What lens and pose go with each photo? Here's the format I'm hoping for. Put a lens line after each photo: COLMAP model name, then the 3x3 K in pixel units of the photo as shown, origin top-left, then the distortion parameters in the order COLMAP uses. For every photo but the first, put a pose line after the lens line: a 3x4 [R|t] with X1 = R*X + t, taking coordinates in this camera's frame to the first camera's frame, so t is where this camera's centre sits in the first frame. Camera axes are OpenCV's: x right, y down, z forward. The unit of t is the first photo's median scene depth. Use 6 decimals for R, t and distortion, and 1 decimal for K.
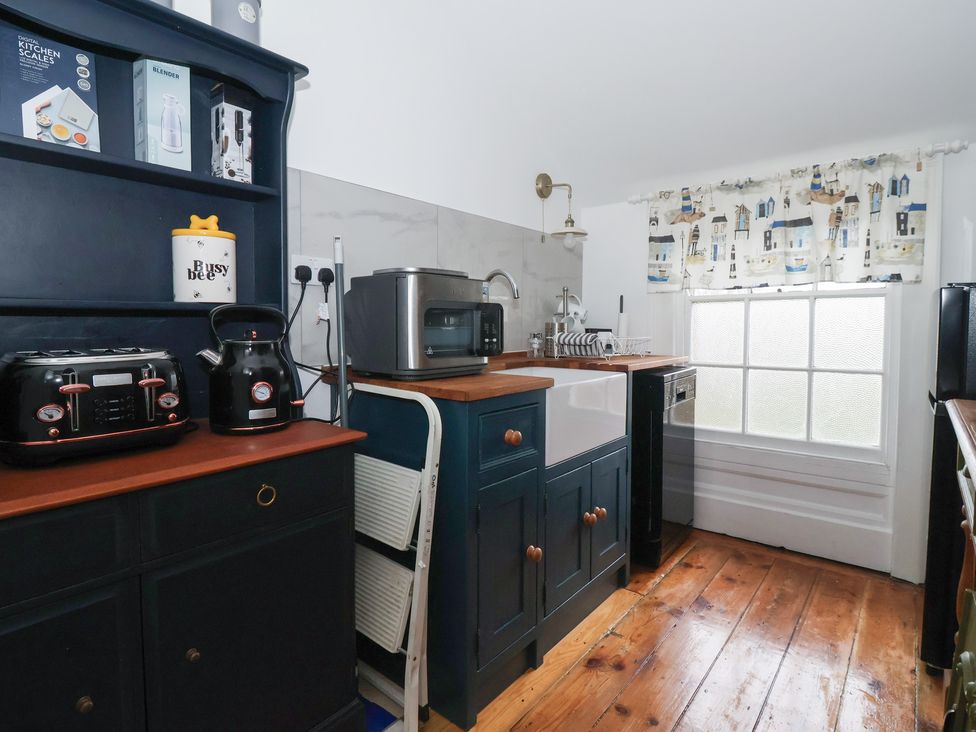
lens RADIAL K [[527.1, 0, 491.3], [0, 527.1, 356.2], [0, 0, 1]] dist [-0.004776, -0.001422]
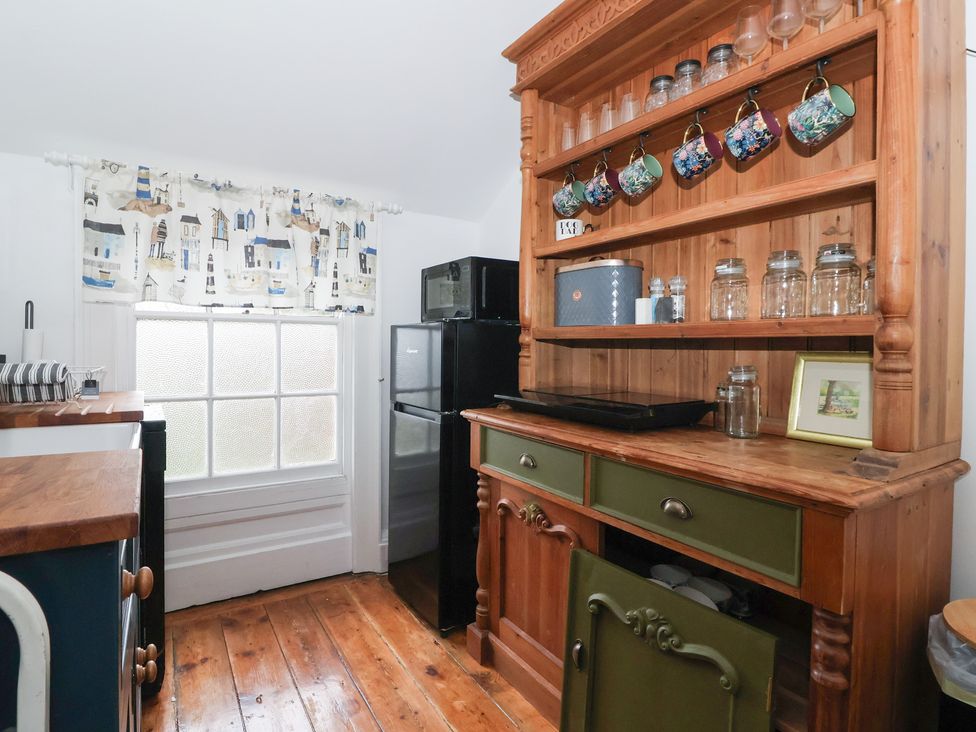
lens RADIAL K [[527.1, 0, 491.3], [0, 527.1, 356.2], [0, 0, 1]] dist [-0.004776, -0.001422]
pose [[0.321828, -0.008817, 0.946757, -0.198272], [0.044114, 0.999010, -0.005692, -0.025549], [-0.945770, 0.043597, 0.321899, 0.326224]]
